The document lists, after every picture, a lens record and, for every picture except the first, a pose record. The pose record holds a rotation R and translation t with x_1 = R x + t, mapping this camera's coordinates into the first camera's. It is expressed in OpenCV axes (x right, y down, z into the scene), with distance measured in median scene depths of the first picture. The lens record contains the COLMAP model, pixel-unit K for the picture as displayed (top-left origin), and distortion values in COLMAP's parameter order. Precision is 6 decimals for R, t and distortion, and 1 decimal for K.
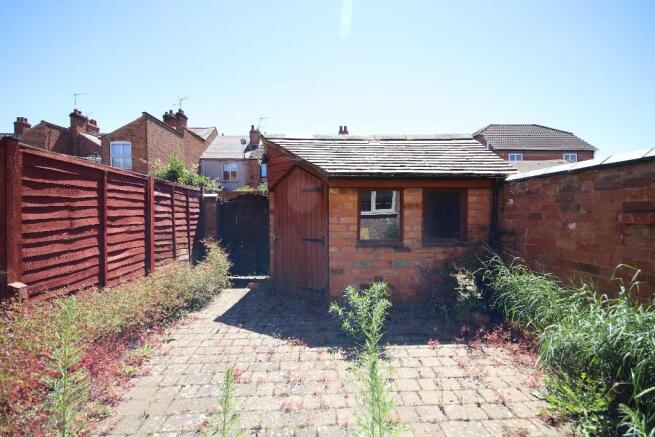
lens RADIAL K [[313.5, 0, 322.7], [0, 313.5, 223.0], [0, 0, 1]] dist [-0.010350, -0.000025]
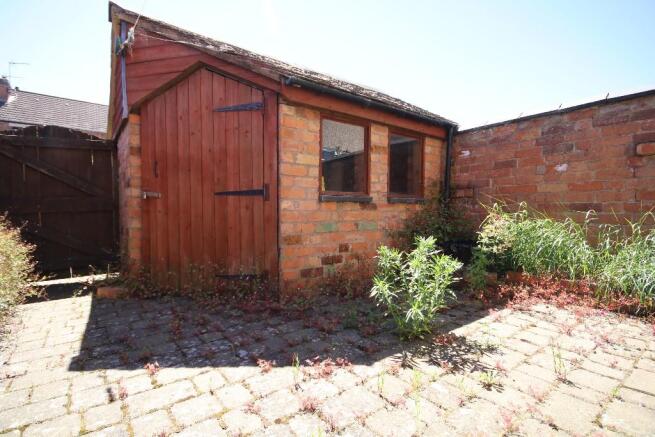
lens RADIAL K [[313.5, 0, 322.7], [0, 313.5, 223.0], [0, 0, 1]] dist [-0.010350, -0.000025]
pose [[0.818808, -0.016408, 0.573833, -0.286995], [0.015178, 0.999861, 0.006932, 0.127434], [-0.573867, 0.003034, 0.818943, 0.491539]]
